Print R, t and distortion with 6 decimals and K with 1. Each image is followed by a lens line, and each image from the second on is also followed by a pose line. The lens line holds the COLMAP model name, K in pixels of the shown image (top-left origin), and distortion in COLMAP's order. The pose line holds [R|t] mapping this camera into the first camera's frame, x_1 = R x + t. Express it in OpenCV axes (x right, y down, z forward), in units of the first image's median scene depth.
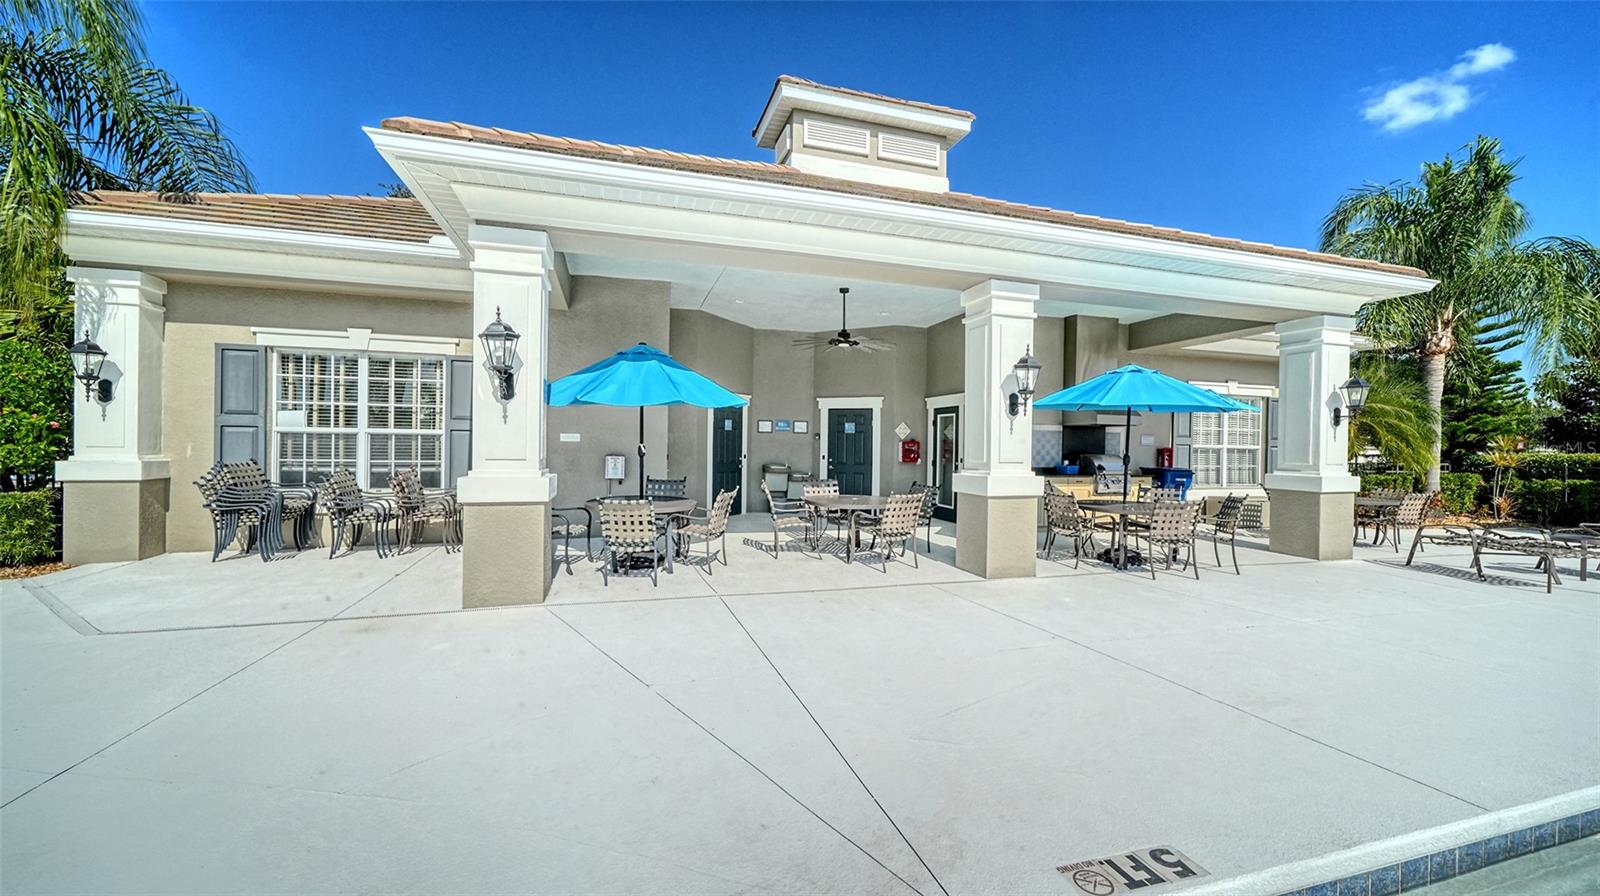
lens RADIAL K [[590.4, 0, 795.9], [0, 590.4, 449.5], [0, 0, 1]] dist [-0.007500, -0.000671]
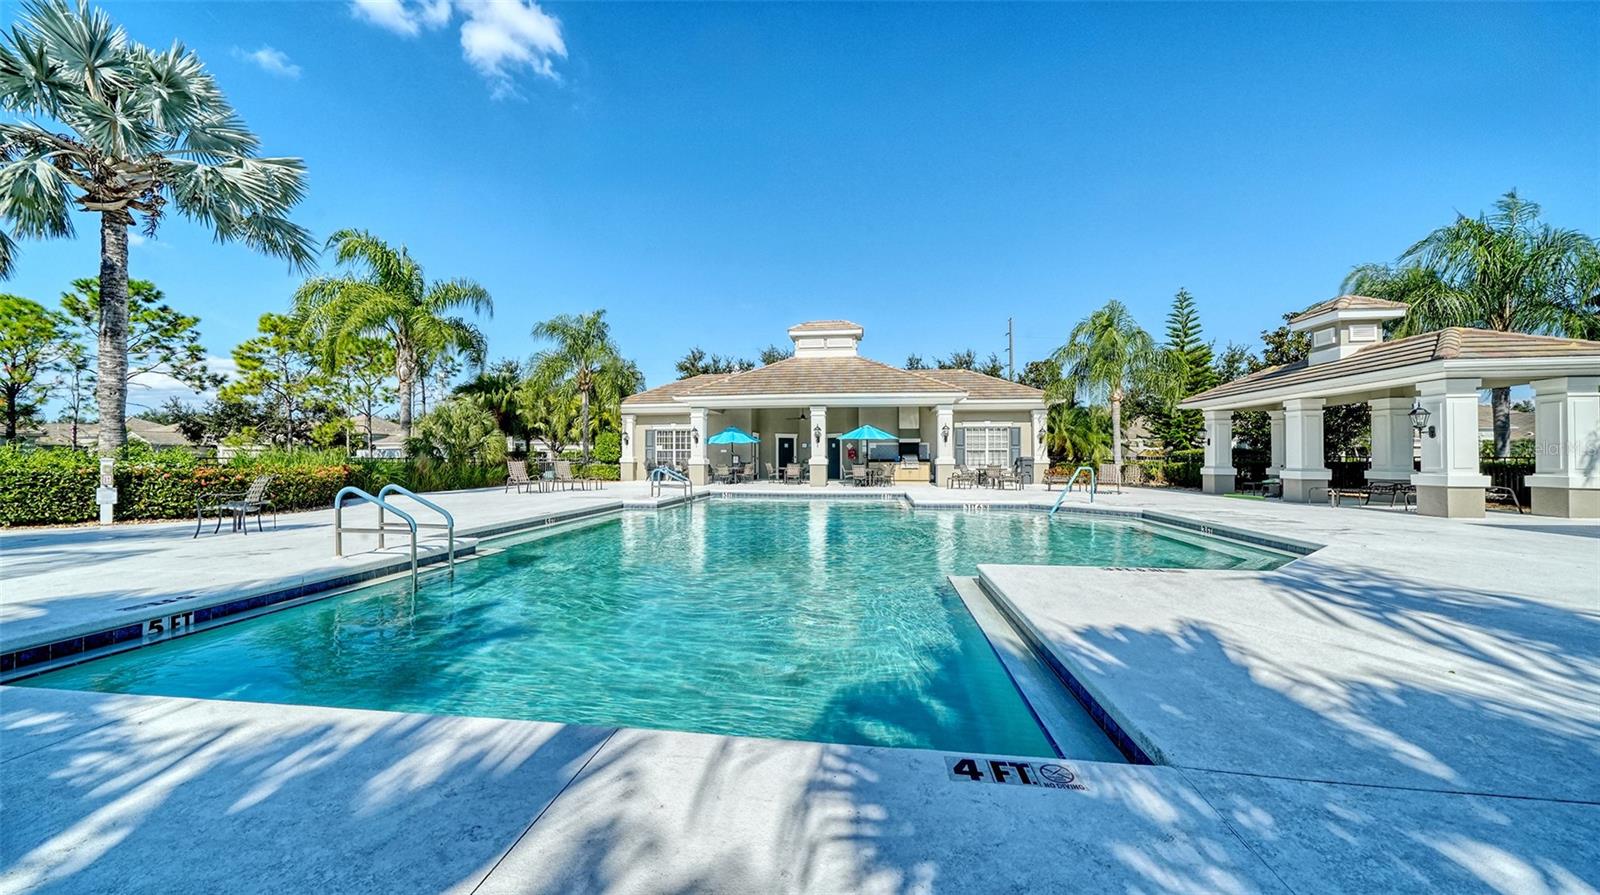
lens RADIAL K [[569.3, 0, 797.6], [0, 569.3, 453.1], [0, 0, 1]] dist [0.000220, -0.000013]
pose [[0.911677, -0.021392, -0.410350, 1.677643], [0.013657, 0.999670, -0.021772, 0.086713], [0.410680, 0.014245, 0.911668, -2.268394]]
